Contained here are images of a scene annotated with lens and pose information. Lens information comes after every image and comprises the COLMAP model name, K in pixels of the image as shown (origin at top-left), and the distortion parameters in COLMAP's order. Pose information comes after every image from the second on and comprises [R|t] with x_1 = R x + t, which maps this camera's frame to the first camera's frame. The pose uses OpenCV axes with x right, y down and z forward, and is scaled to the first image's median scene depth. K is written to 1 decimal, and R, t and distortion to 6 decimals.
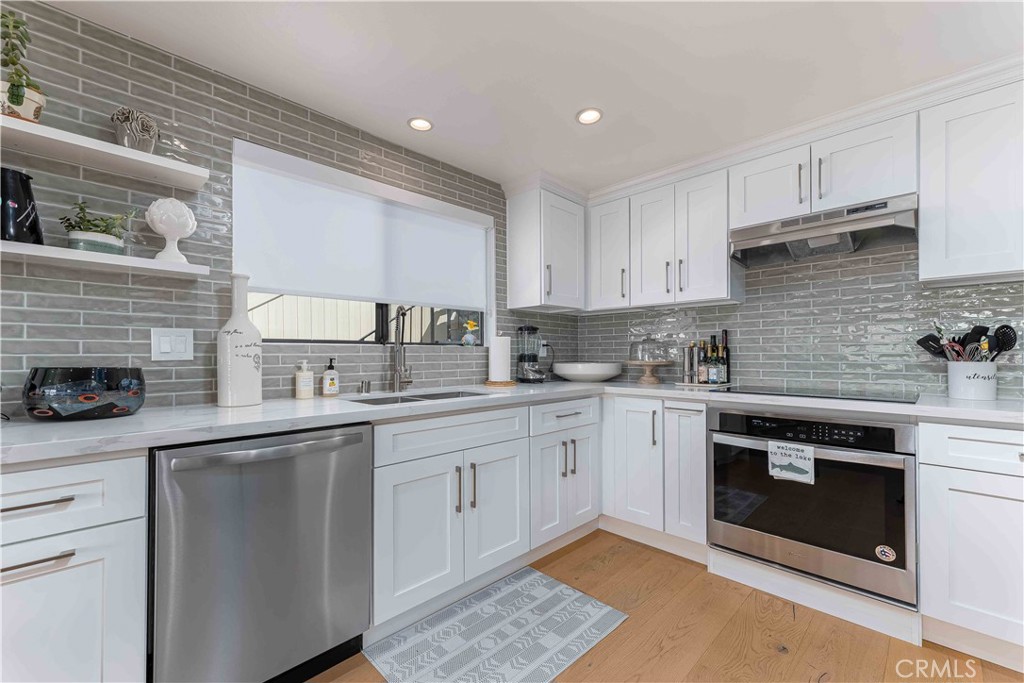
lens RADIAL K [[426.7, 0, 495.2], [0, 426.7, 352.7], [0, 0, 1]] dist [0.007607, -0.000397]
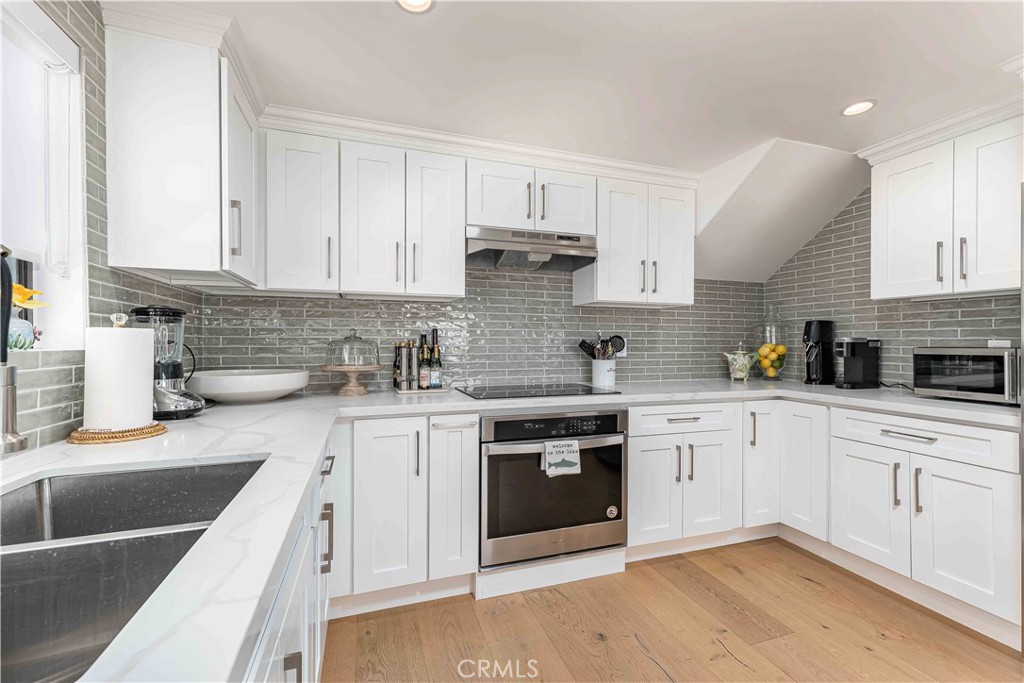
lens RADIAL K [[426.7, 0, 521.2], [0, 426.7, 342.0], [0, 0, 1]] dist [0.007607, -0.000397]
pose [[0.415349, 0.002324, 0.909659, -0.290896], [-0.006434, 0.999979, 0.000383, -0.032668], [-0.909639, -0.006012, 0.415355, 0.559264]]
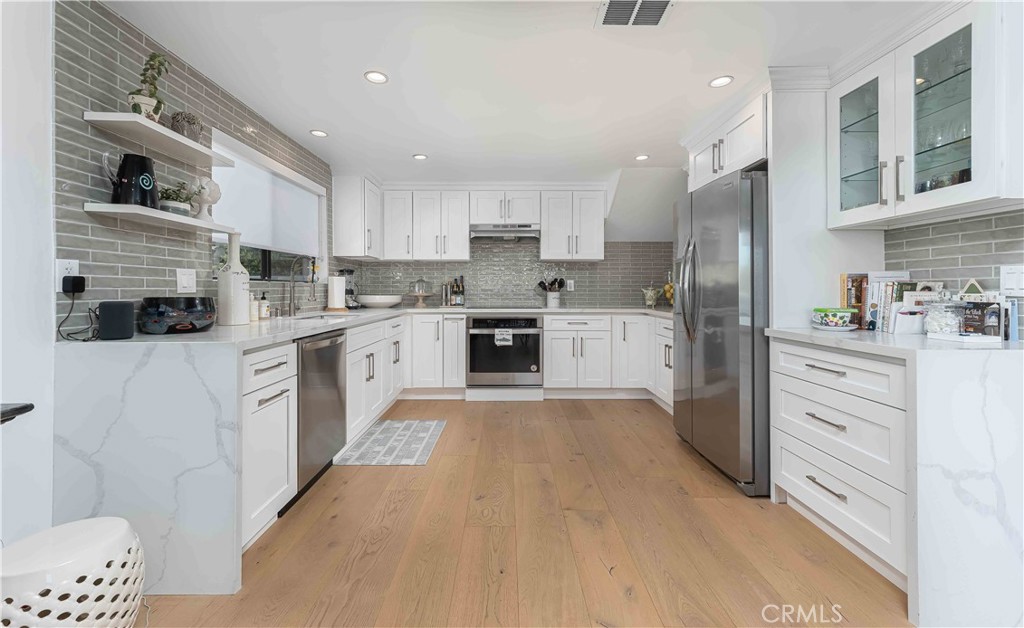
lens RADIAL K [[417.2, 0, 498.8], [0, 417.2, 289.6], [0, 0, 1]] dist [0.002992, 0.000092]
pose [[0.712725, 0.000889, 0.701443, -0.745902], [-0.003352, 0.999992, 0.002139, 0.001354], [-0.701436, -0.003876, 0.712722, -0.466964]]
